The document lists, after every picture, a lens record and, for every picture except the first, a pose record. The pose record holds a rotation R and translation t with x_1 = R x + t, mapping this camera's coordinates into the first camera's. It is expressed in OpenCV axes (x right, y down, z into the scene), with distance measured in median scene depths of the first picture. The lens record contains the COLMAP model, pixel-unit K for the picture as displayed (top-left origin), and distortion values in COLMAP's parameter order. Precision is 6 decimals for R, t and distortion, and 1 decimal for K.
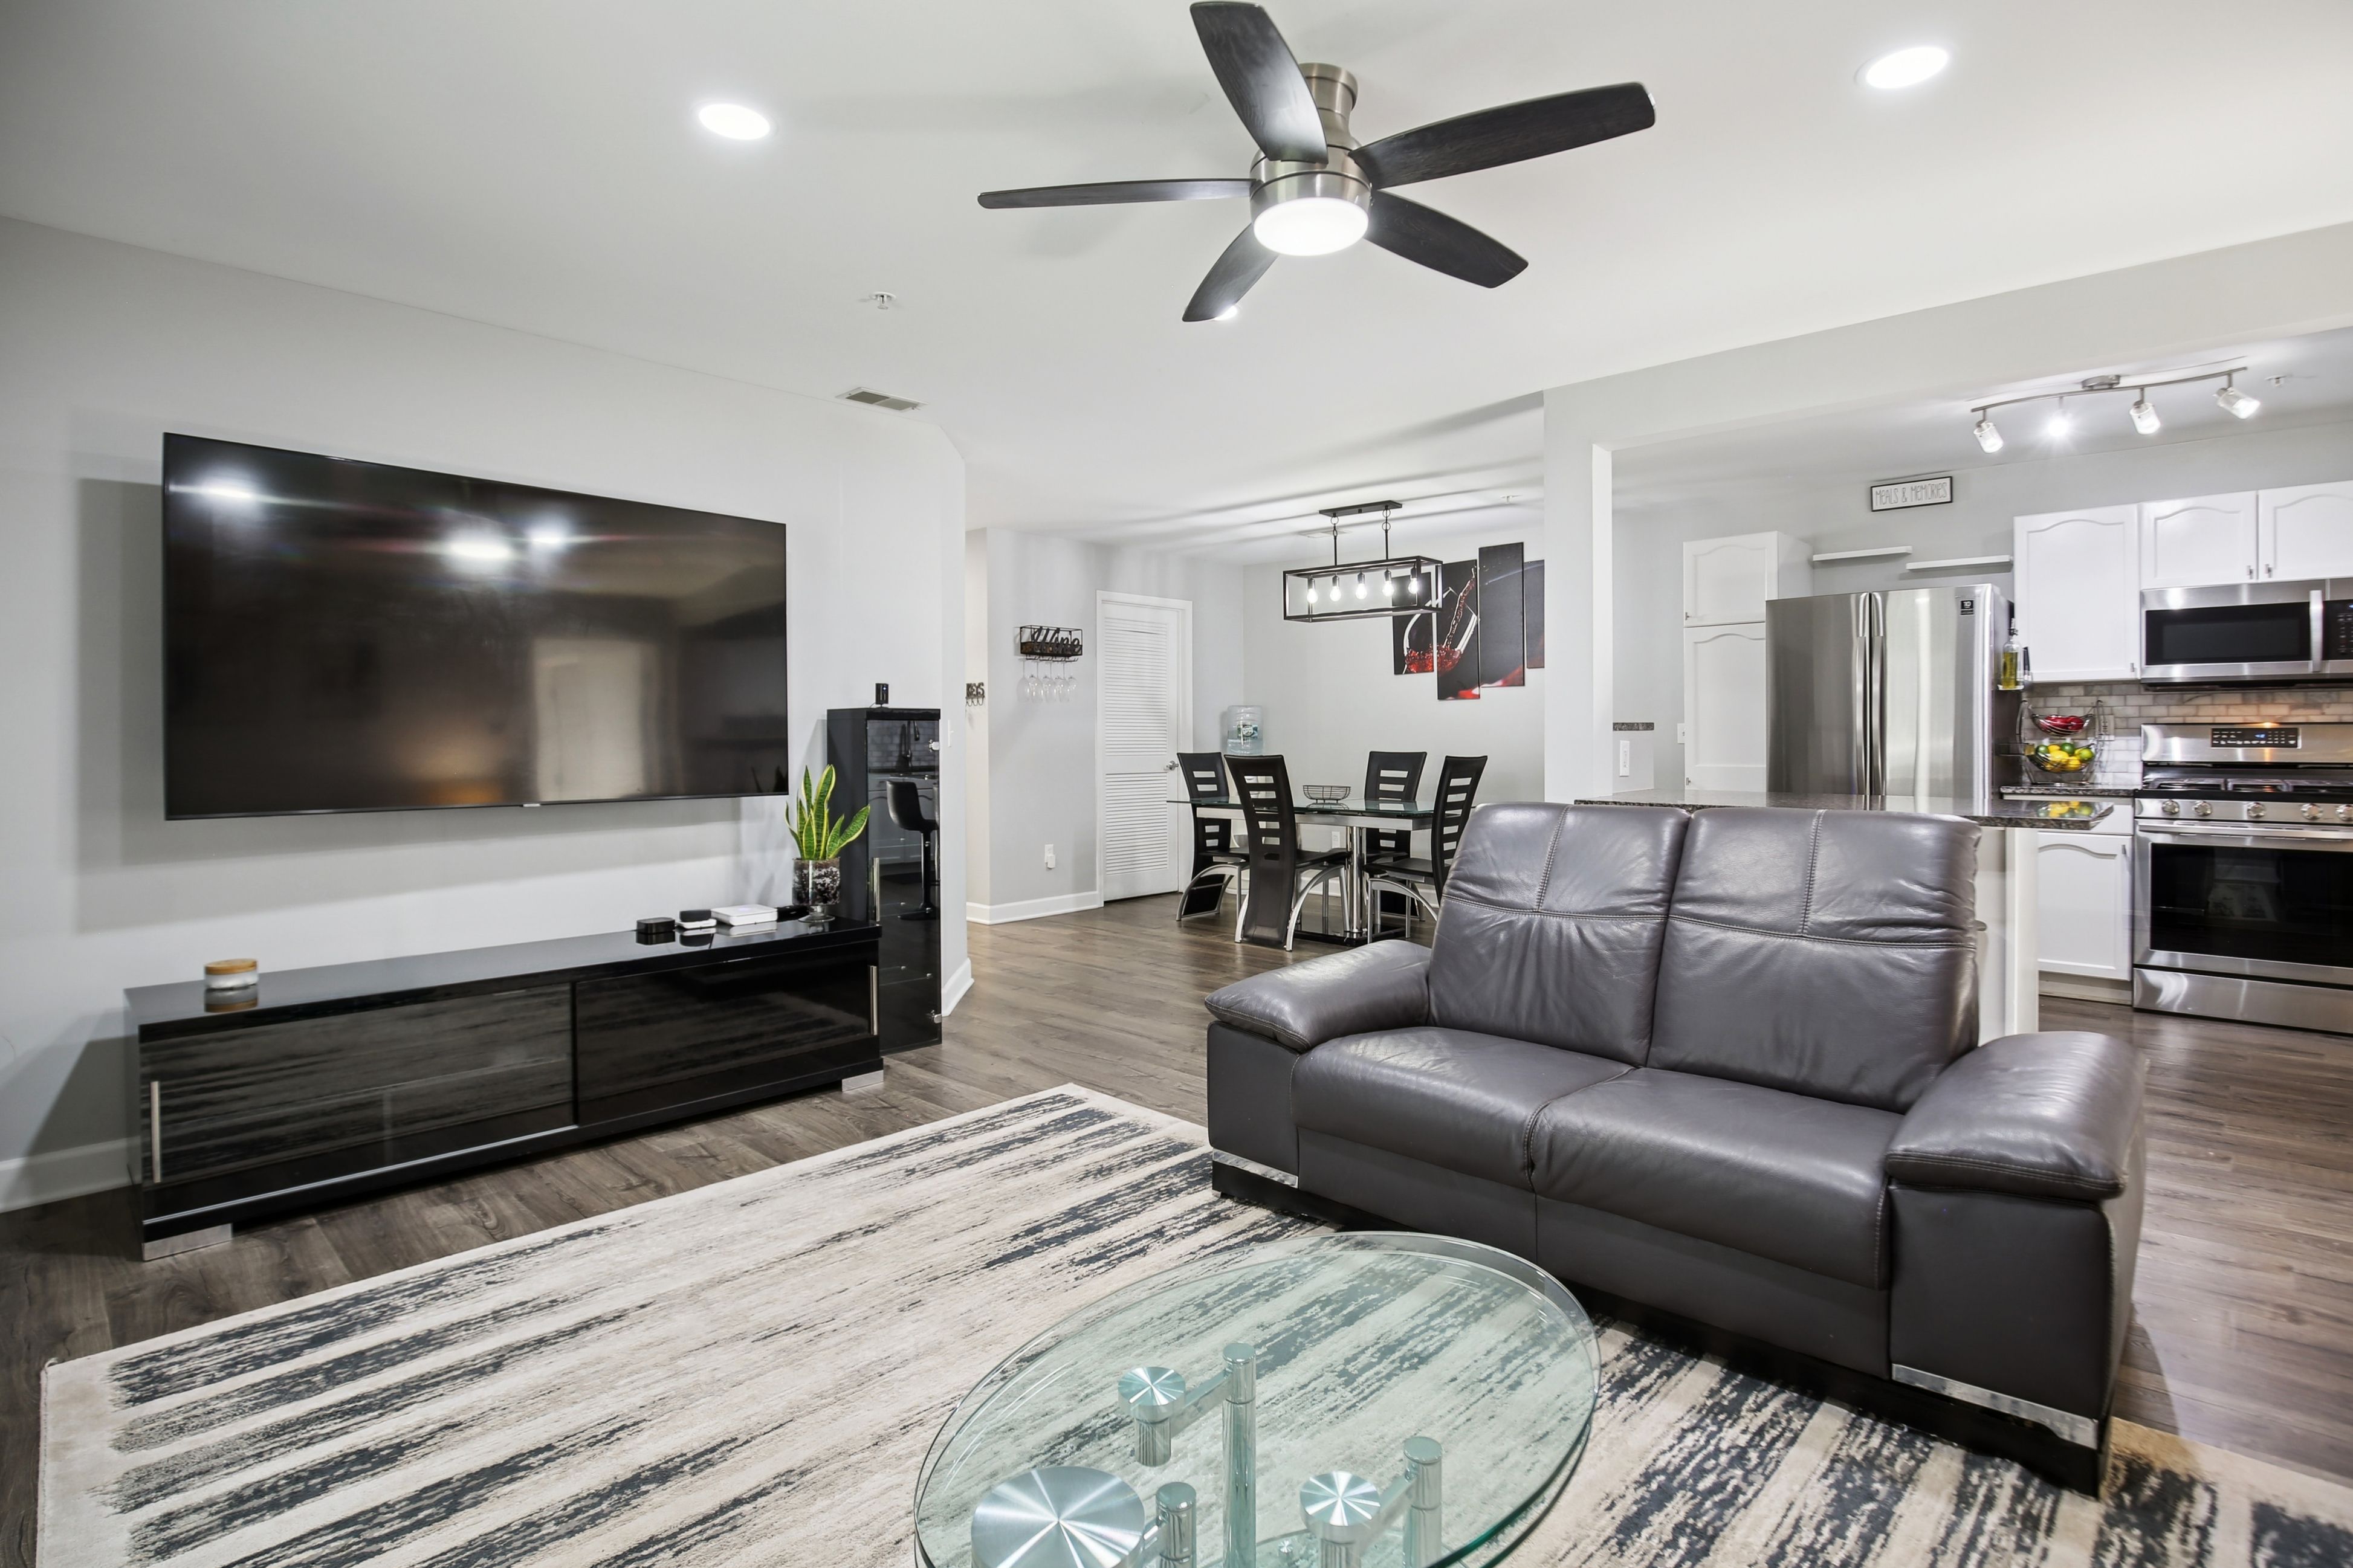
lens RADIAL K [[1149.5, 0, 1192.6], [0, 1149.5, 742.9], [0, 0, 1]] dist [-0.037408, 0.009342]
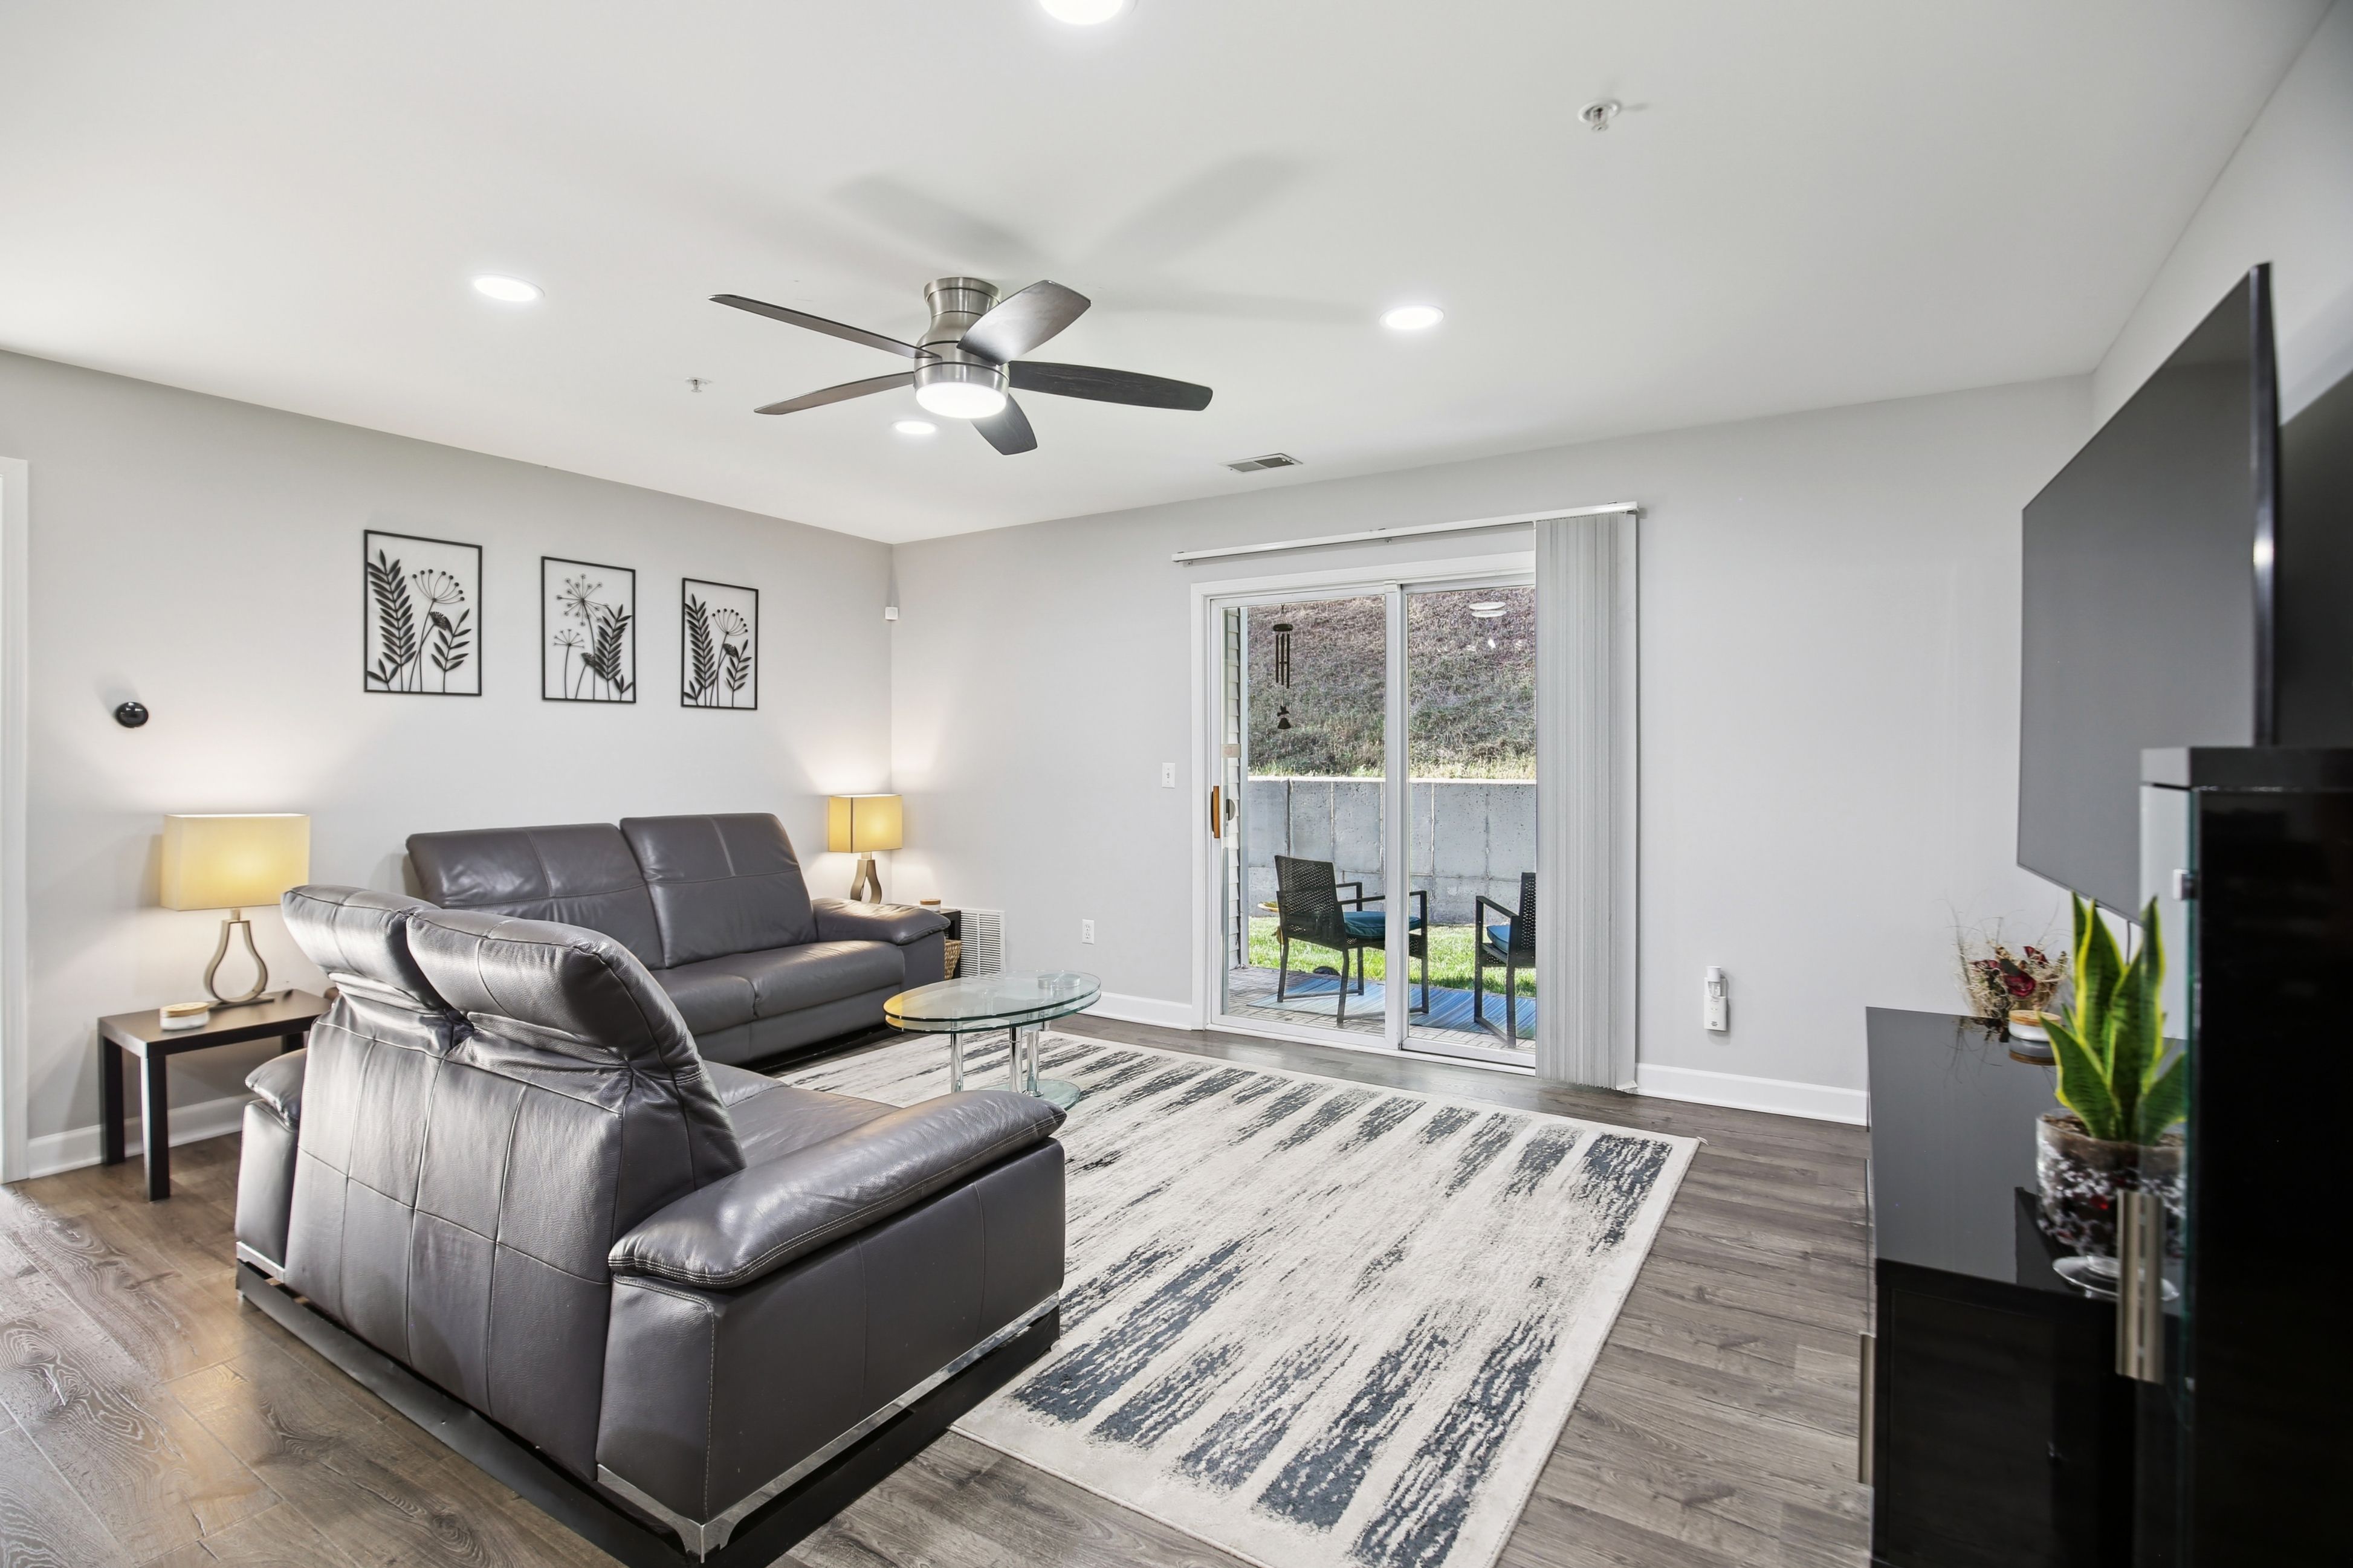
lens RADIAL K [[1111.7, 0, 1163.2], [0, 1111.7, 744.4], [0, 0, 1]] dist [-0.027943, 0.001248]
pose [[-0.982243, 0.003762, -0.187574, 0.065371], [0.004902, 0.999972, -0.005614, -0.030638], [0.187547, -0.006433, -0.982235, 1.272984]]
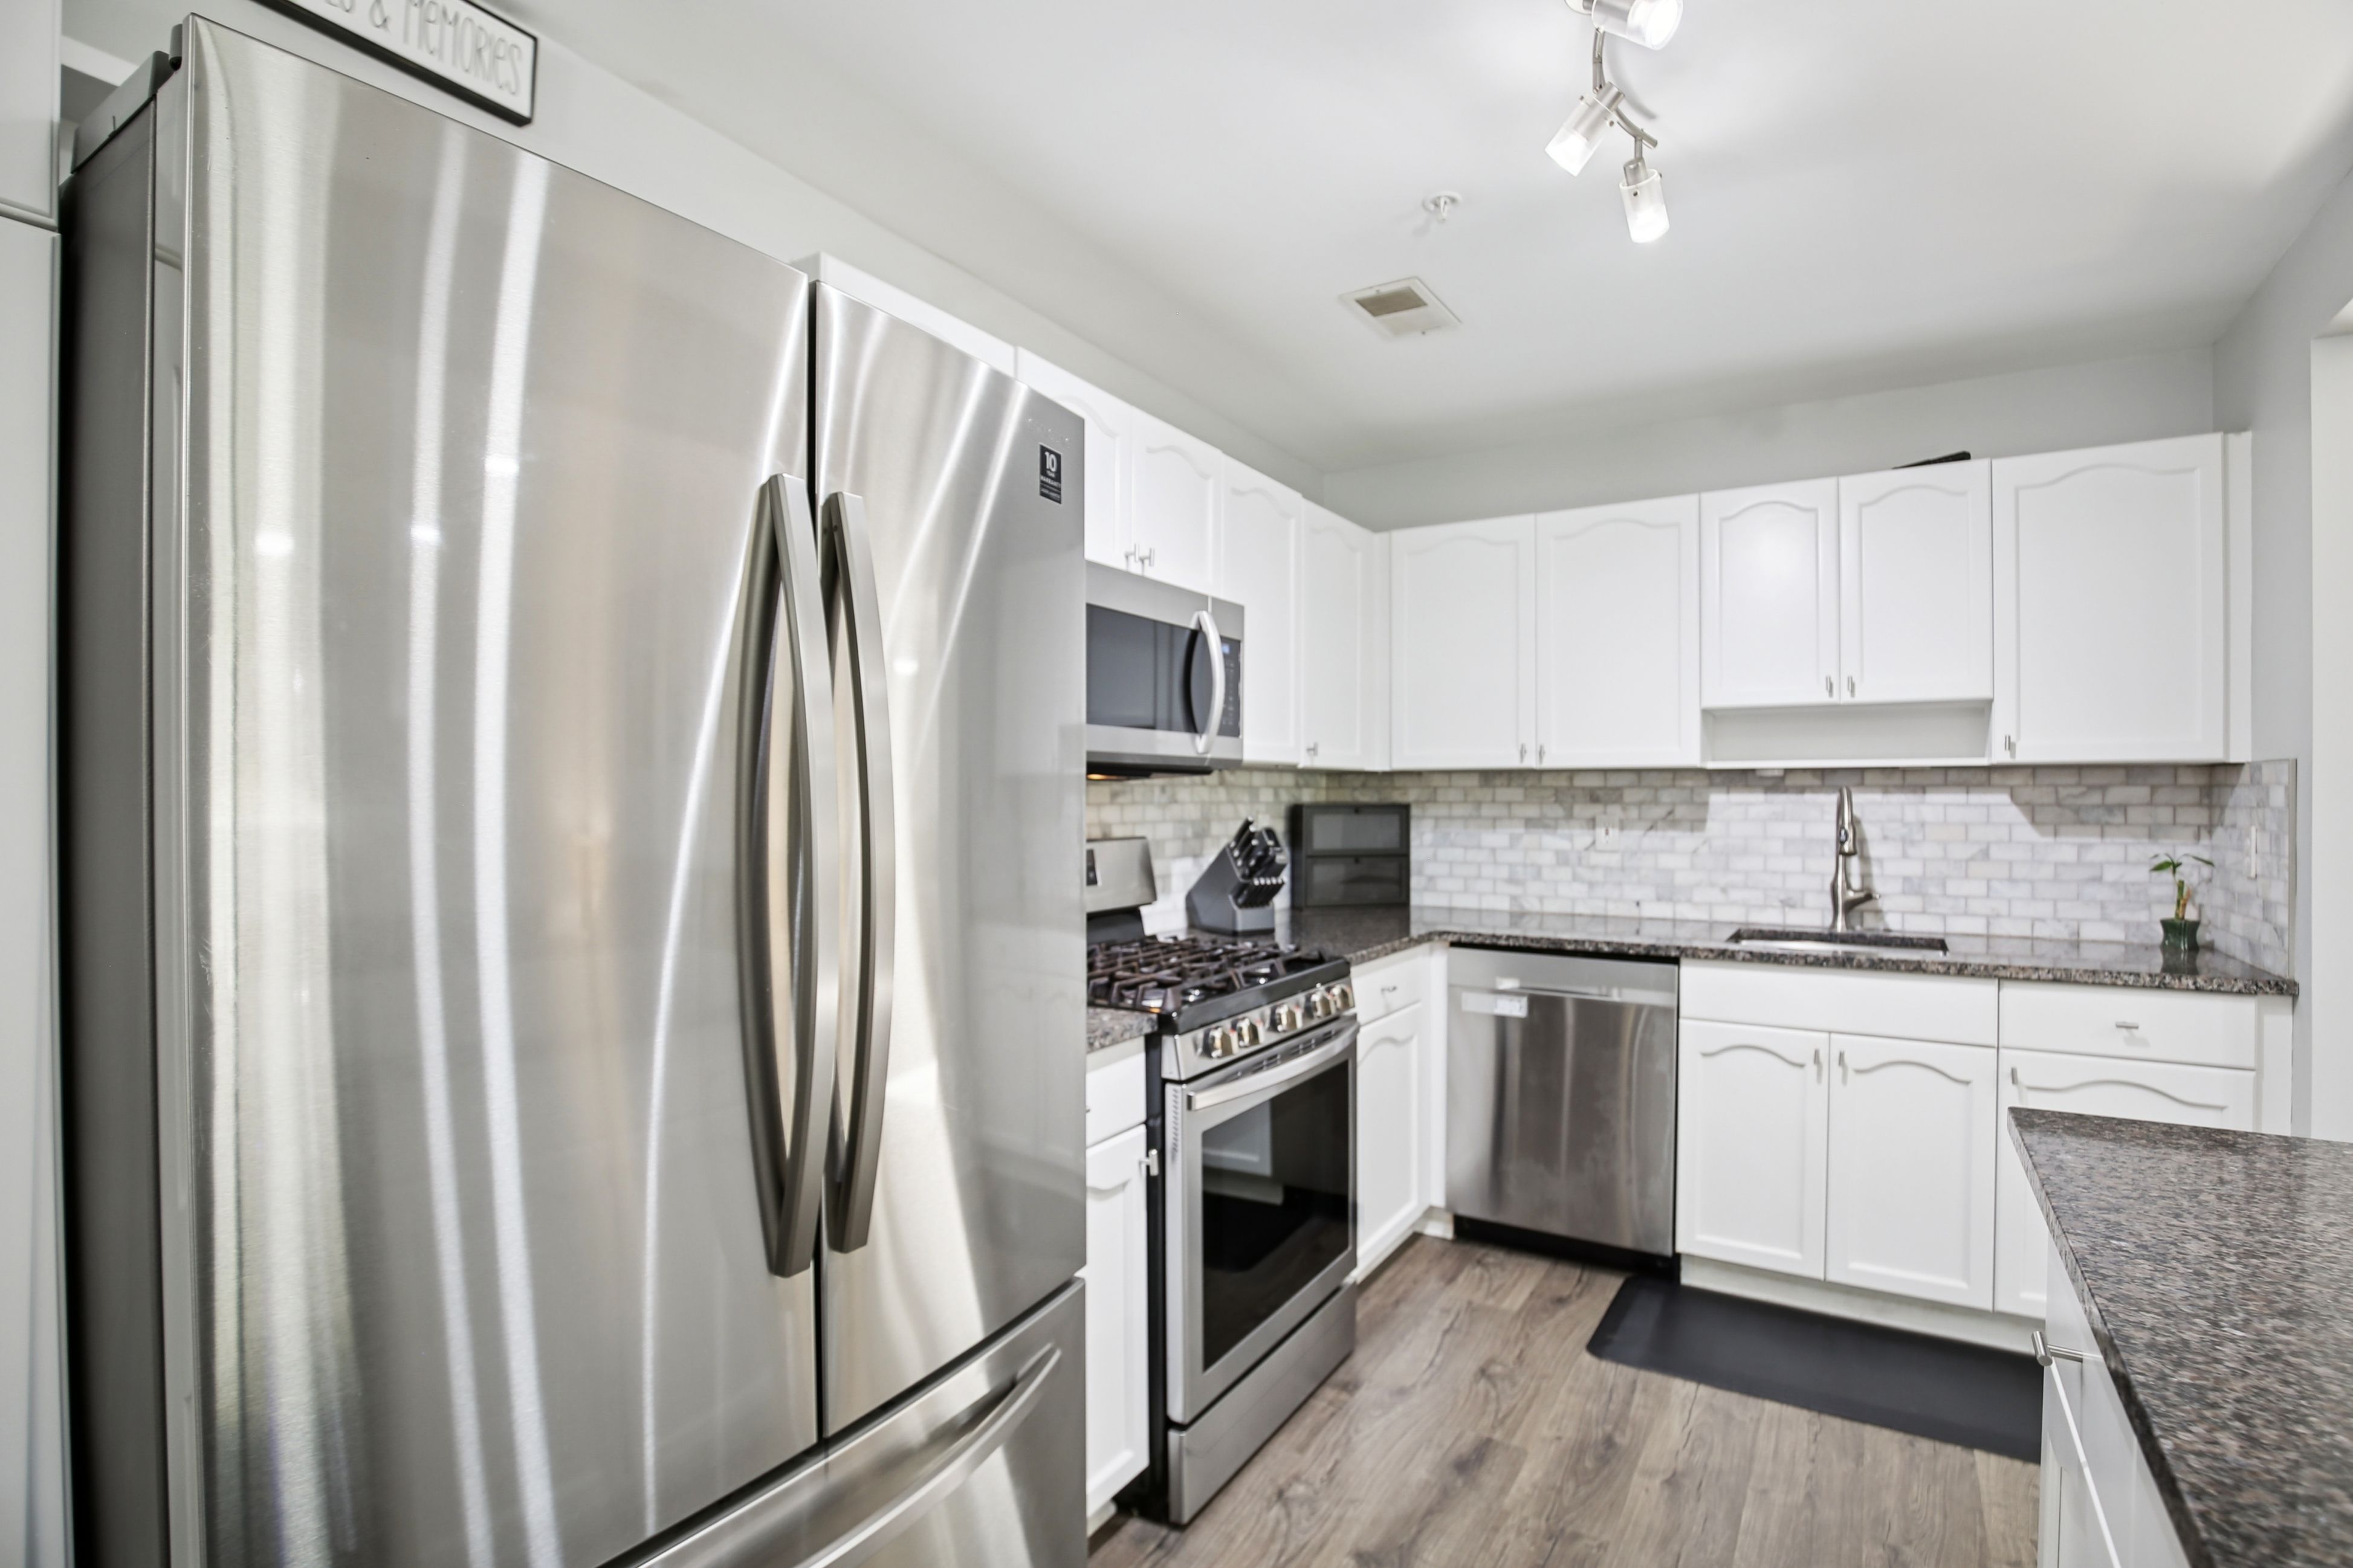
lens RADIAL K [[1130.3, 0, 1216.7], [0, 1130.3, 793.1], [0, 0, 1]] dist [-0.034975, 0.000533]
pose [[-0.221412, 0.002039, 0.975178, 0.476340], [0.006738, 0.999977, -0.000561, -0.046914], [-0.975157, 0.006446, -0.221421, 1.213996]]
